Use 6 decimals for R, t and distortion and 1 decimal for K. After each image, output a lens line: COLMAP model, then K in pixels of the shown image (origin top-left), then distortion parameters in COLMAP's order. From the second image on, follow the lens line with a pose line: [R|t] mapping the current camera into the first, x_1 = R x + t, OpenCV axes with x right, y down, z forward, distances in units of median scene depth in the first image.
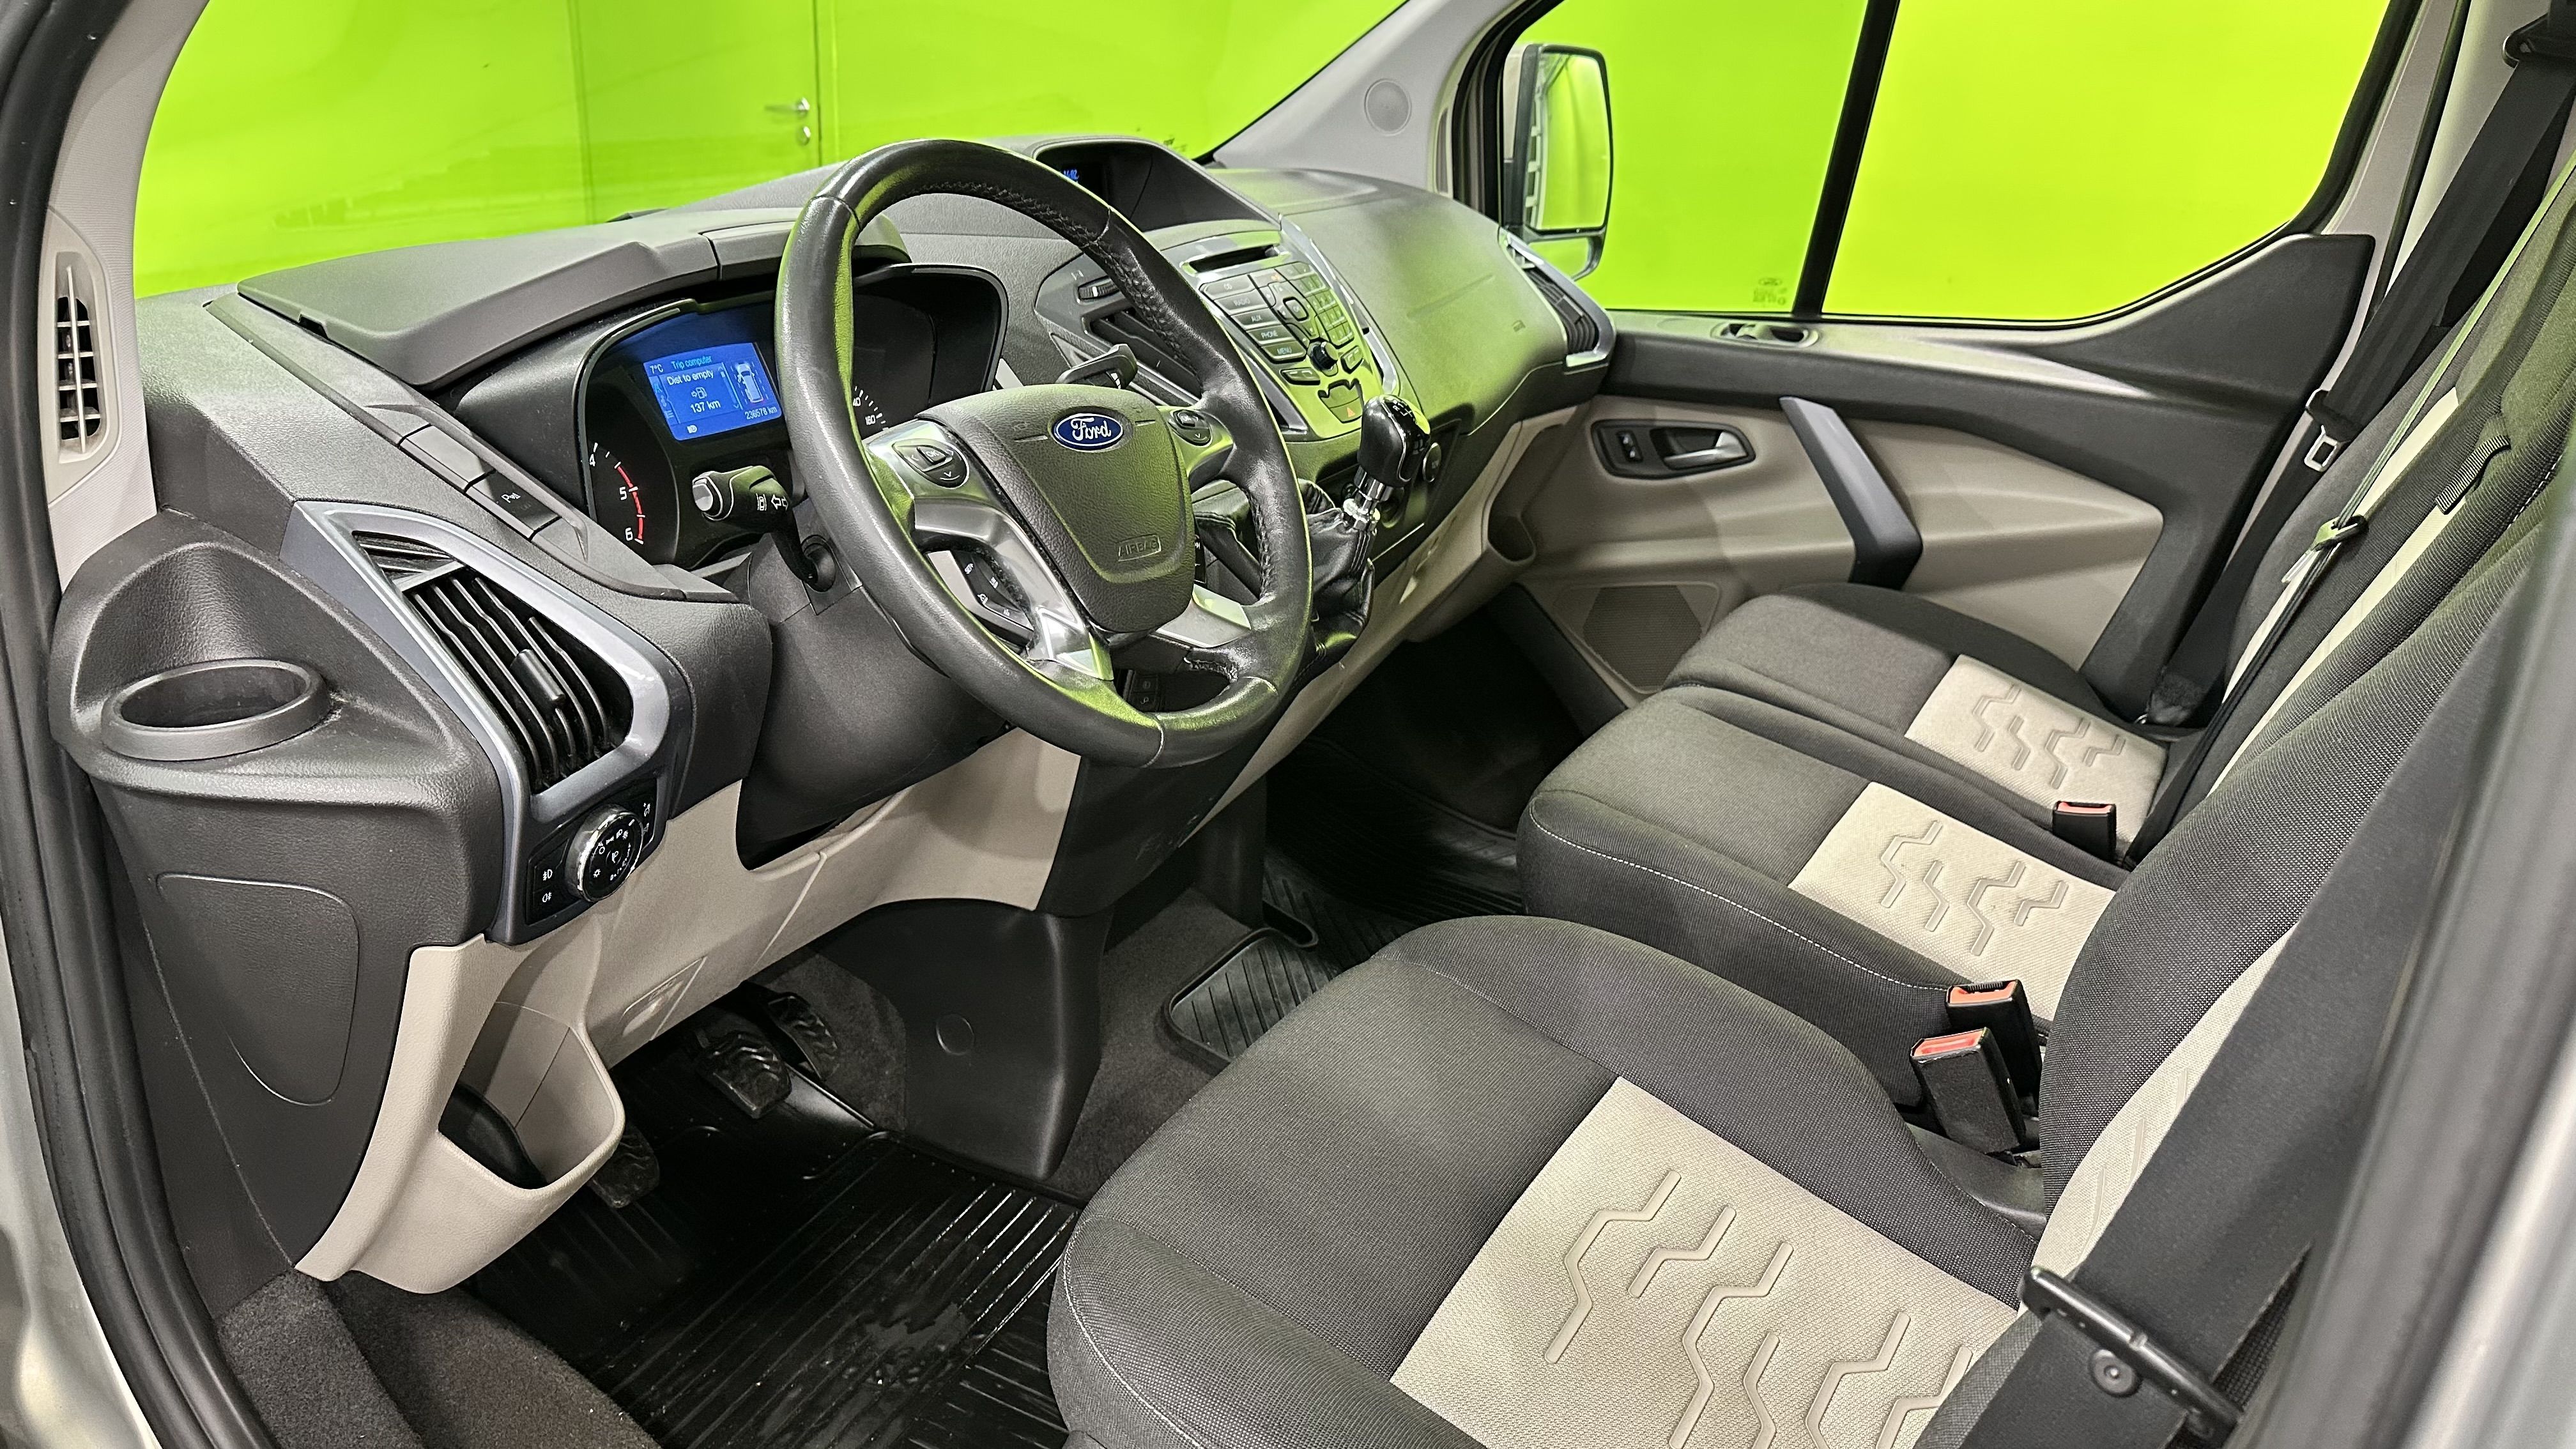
lens RADIAL K [[1734.3, 0, 1288.0], [0, 1734.3, 724.5], [0, 0, 1]] dist [0.002791, -0.000184]
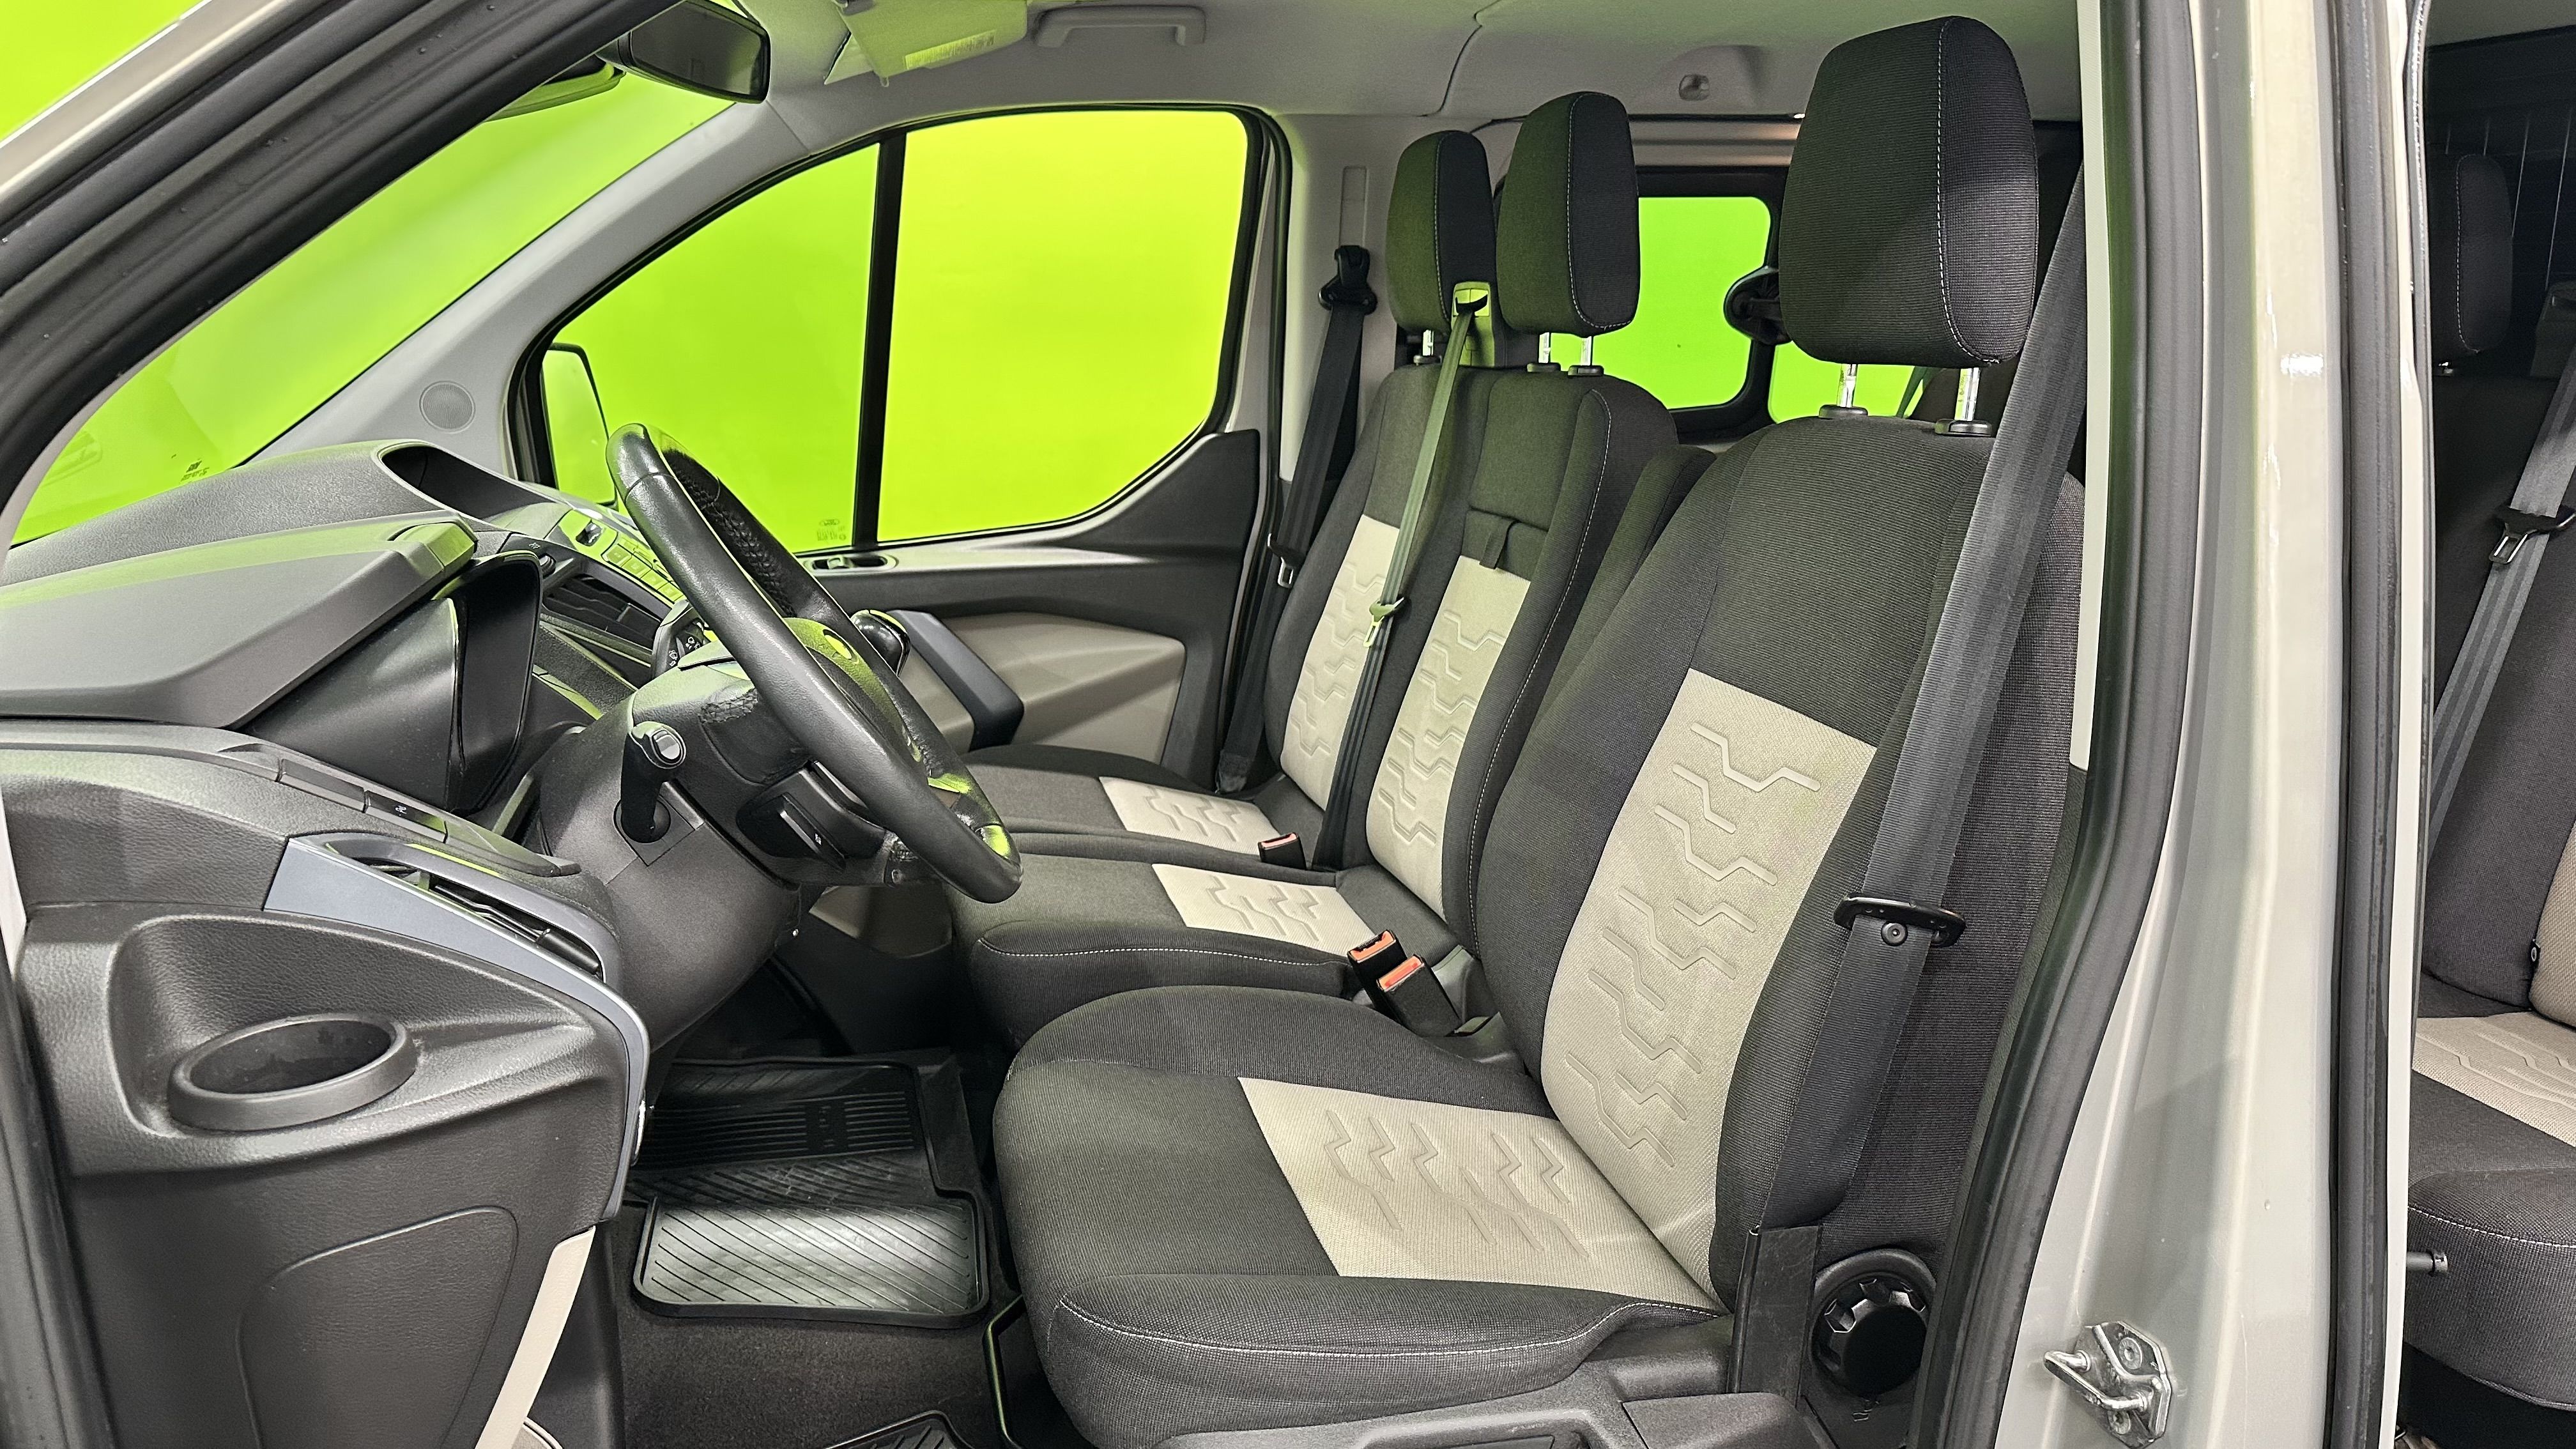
lens RADIAL K [[1734.3, 0, 1288.0], [0, 1734.3, 724.5], [0, 0, 1]] dist [0.002791, -0.000184]
pose [[0.708117, -0.208761, 0.674529, -0.358842], [0.308577, 0.950736, -0.029698, 0.002737], [-0.635099, 0.229174, 0.737651, -0.022029]]
